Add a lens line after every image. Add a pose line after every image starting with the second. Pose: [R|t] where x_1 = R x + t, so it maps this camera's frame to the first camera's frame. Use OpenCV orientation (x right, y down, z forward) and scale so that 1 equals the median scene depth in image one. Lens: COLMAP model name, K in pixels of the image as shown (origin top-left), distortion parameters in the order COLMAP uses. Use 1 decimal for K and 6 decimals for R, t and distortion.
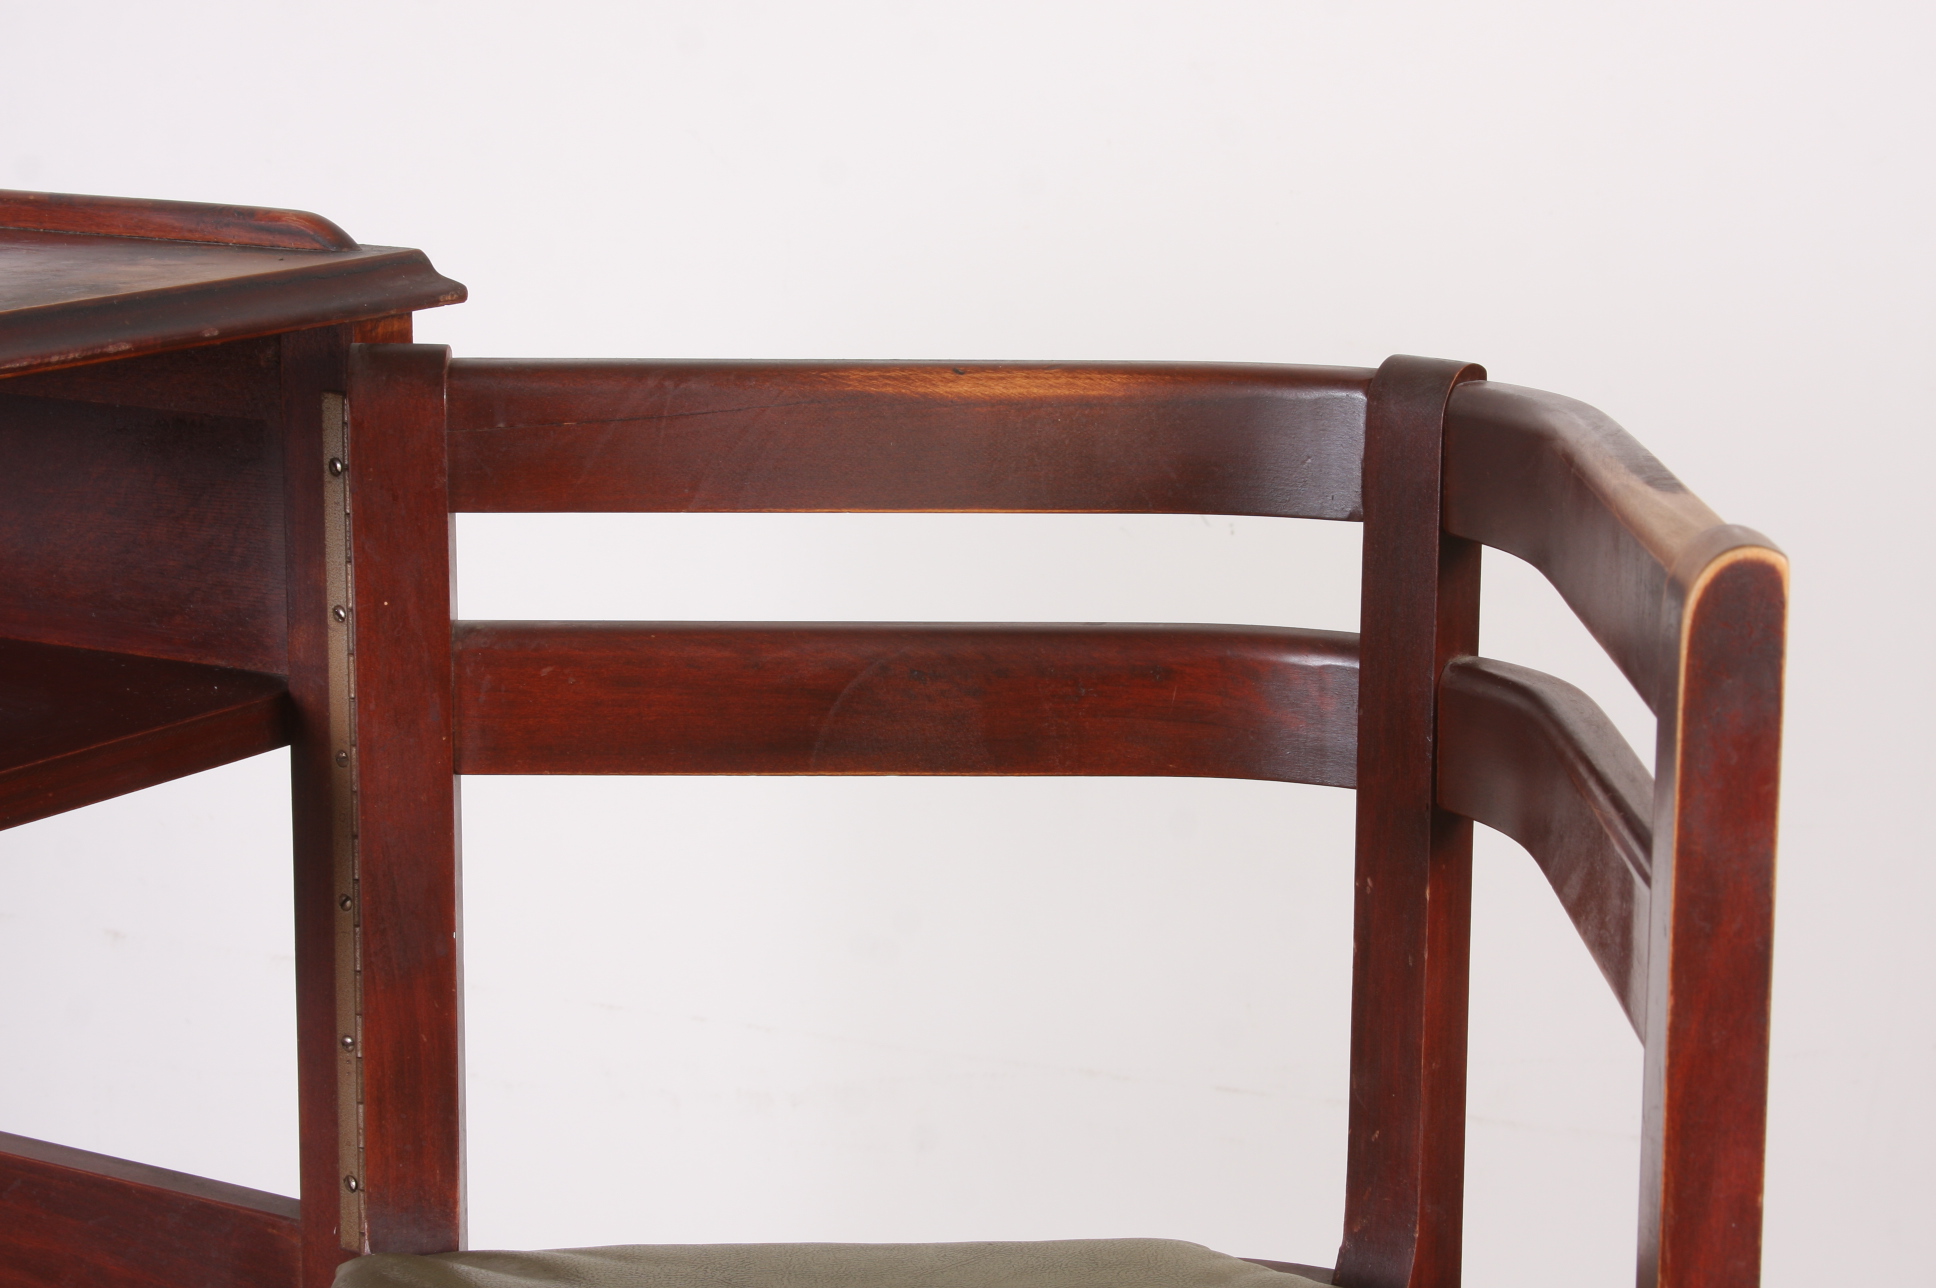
lens RADIAL K [[4172.2, 0, 968.0], [0, 4172.2, 644.0], [0, 0, 1]] dist [-0.034858, 0.076695]
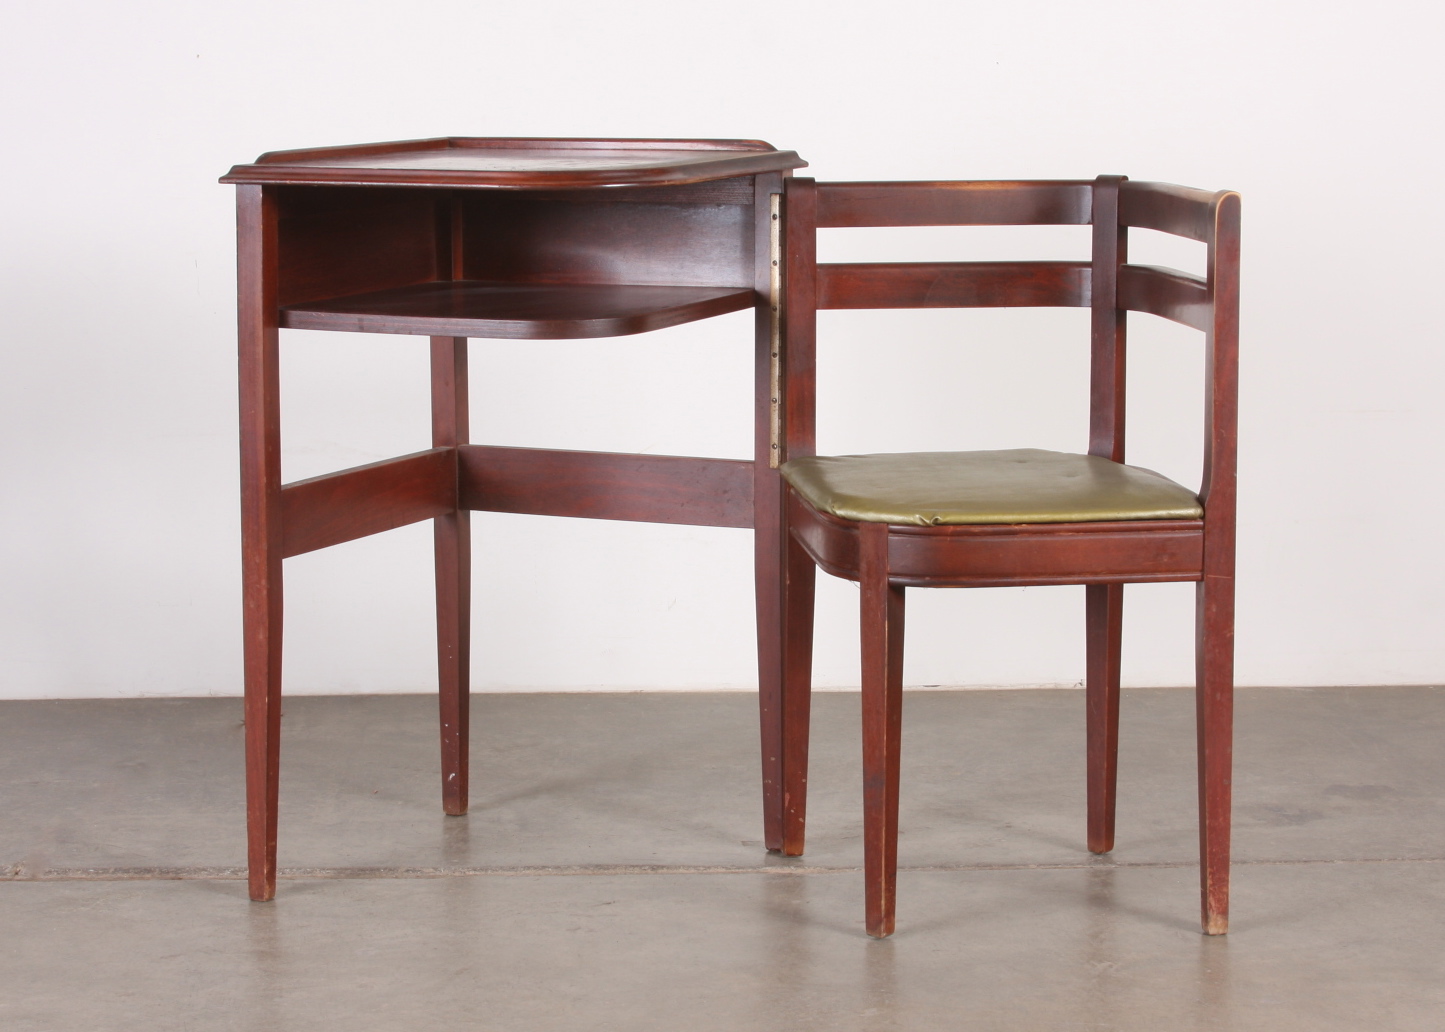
lens RADIAL K [[3483.5, 0, 746.0], [0, 3483.5, 514.9], [0, 0, 1]] dist [0.067551, 0.001577]
pose [[0.991373, -0.024402, 0.128782, -0.533780], [0.030983, 0.998301, -0.049343, 0.324847], [-0.127359, 0.052907, 0.990445, -1.682733]]
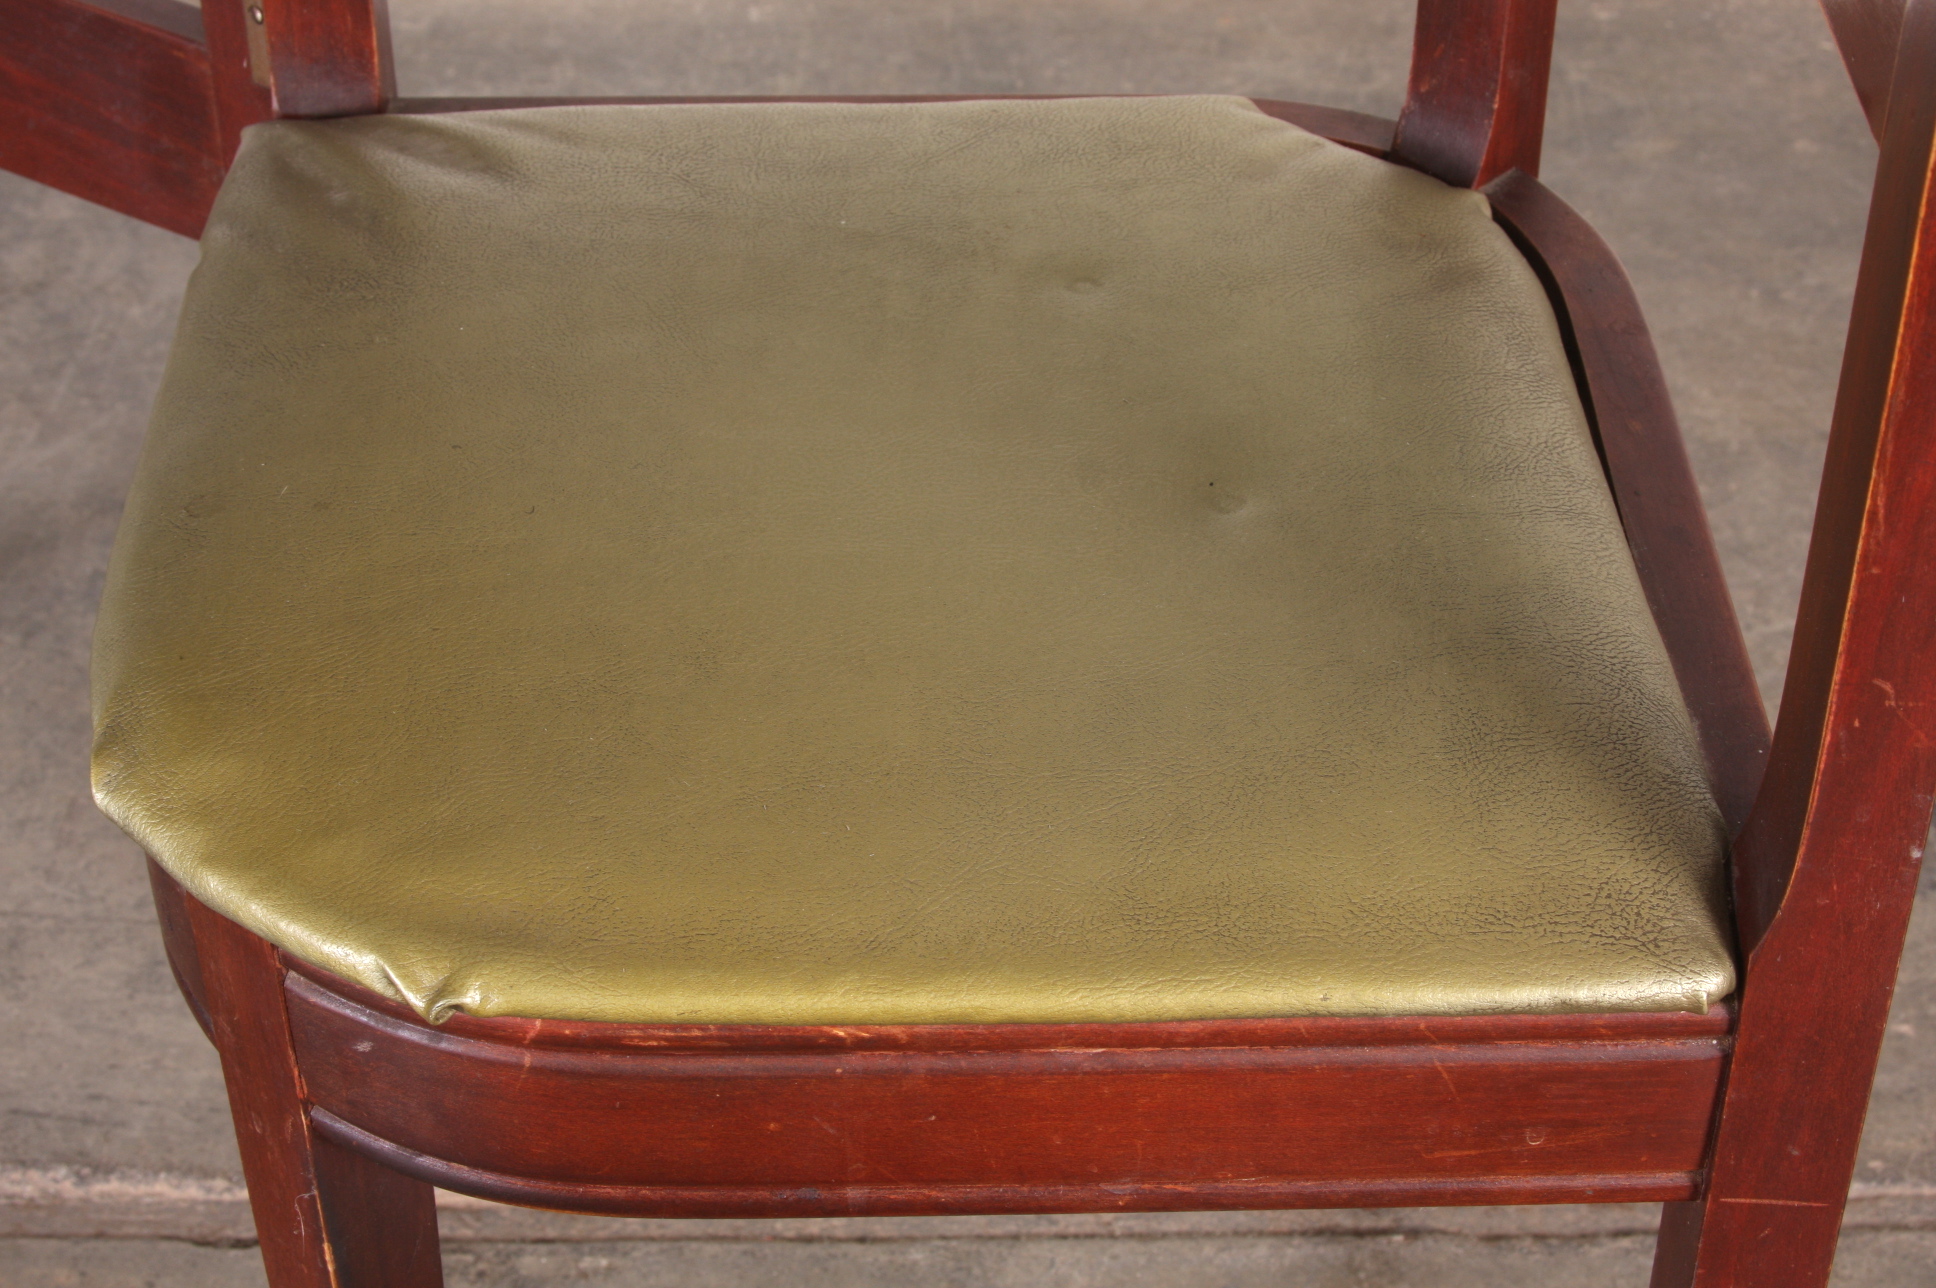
lens RADIAL K [[3489.4, 0, 968.0], [0, 3489.4, 644.0], [0, 0, 1]] dist [-0.059238, -0.087840]
pose [[0.999920, -0.006700, -0.010696, 0.006886], [0.010693, 0.899897, 0.435971, -0.069738], [0.006704, -0.436051, 0.899897, 0.313238]]
